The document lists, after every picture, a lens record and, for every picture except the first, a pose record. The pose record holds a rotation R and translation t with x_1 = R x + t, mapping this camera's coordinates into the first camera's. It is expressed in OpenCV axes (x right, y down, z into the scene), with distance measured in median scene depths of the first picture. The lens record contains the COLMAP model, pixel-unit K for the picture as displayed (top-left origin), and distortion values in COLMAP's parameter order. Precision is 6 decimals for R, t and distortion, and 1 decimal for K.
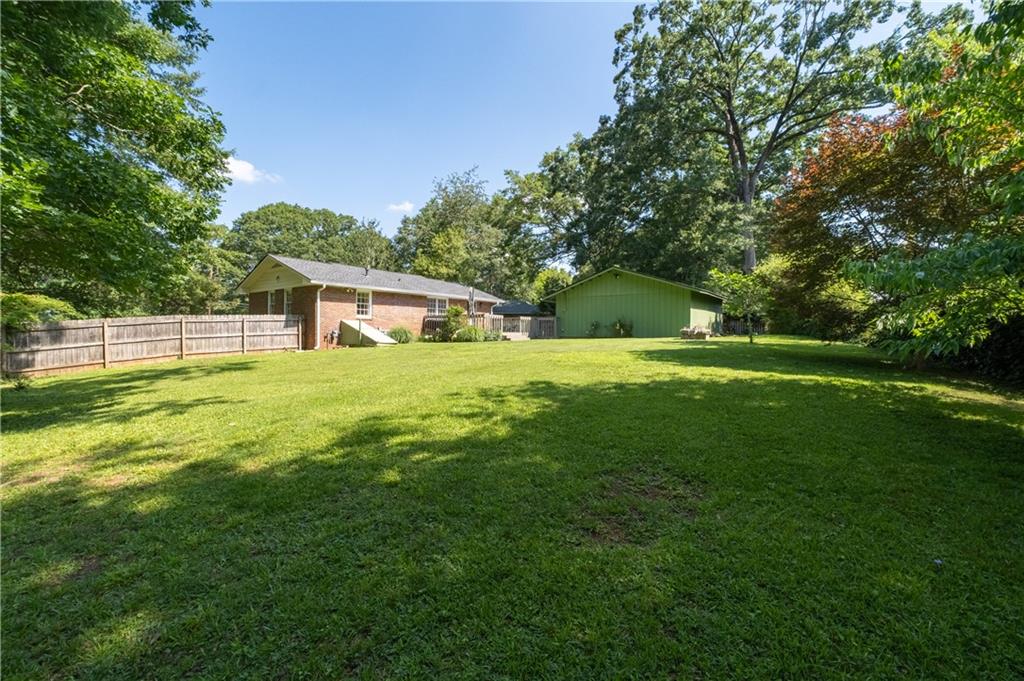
lens RADIAL K [[432.6, 0, 512.0], [0, 432.6, 340.5], [0, 0, 1]] dist [-0.001026, 0.000081]
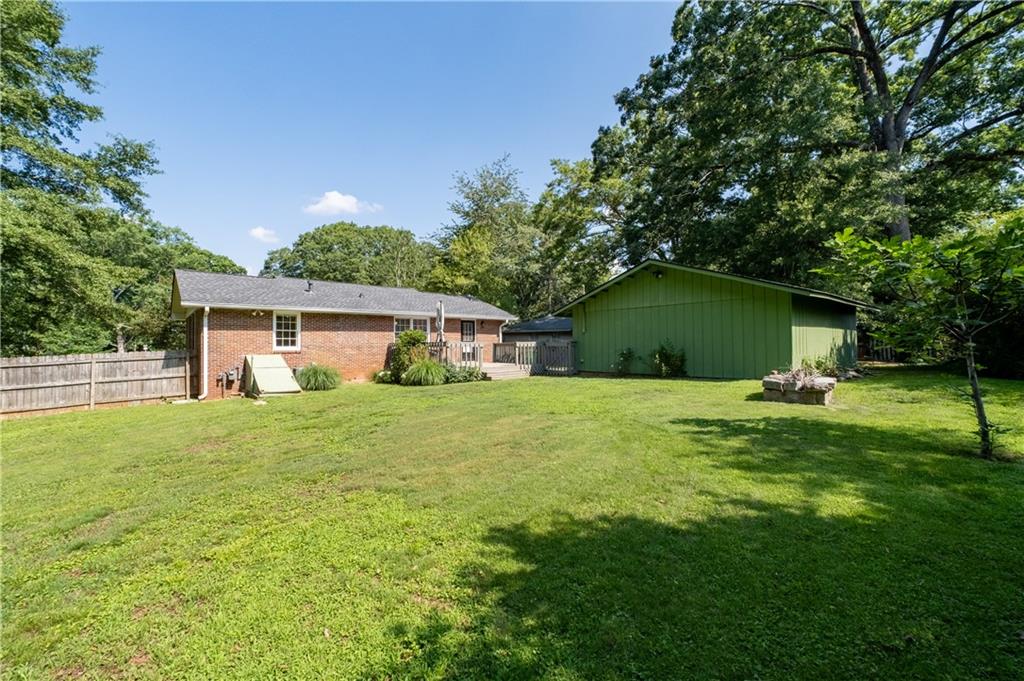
lens RADIAL K [[432.6, 0, 512.0], [0, 432.6, 340.5], [0, 0, 1]] dist [-0.001026, 0.000081]
pose [[0.977920, -0.018715, -0.208139, 0.149897], [0.013168, 0.999521, -0.028004, -0.037954], [0.208564, 0.024645, 0.977698, 0.328104]]
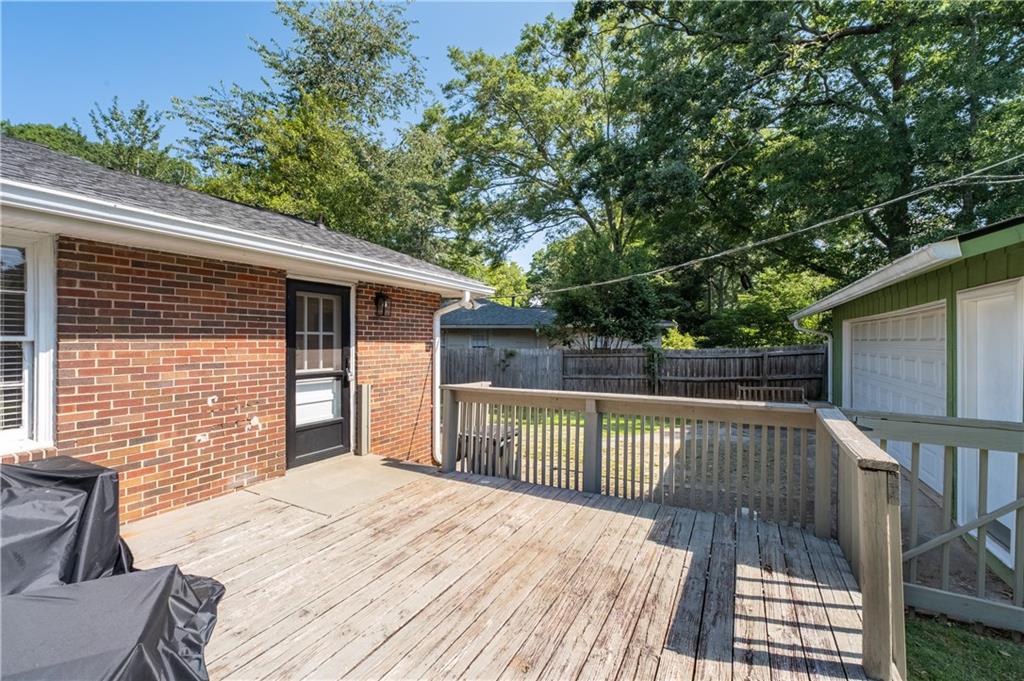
lens RADIAL K [[432.6, 0, 512.0], [0, 432.6, 340.5], [0, 0, 1]] dist [-0.001026, 0.000081]
pose [[0.986483, -0.003588, 0.163827, -0.053098], [0.005040, 0.999952, -0.008446, -0.073565], [-0.163788, 0.009157, 0.986453, 0.920782]]
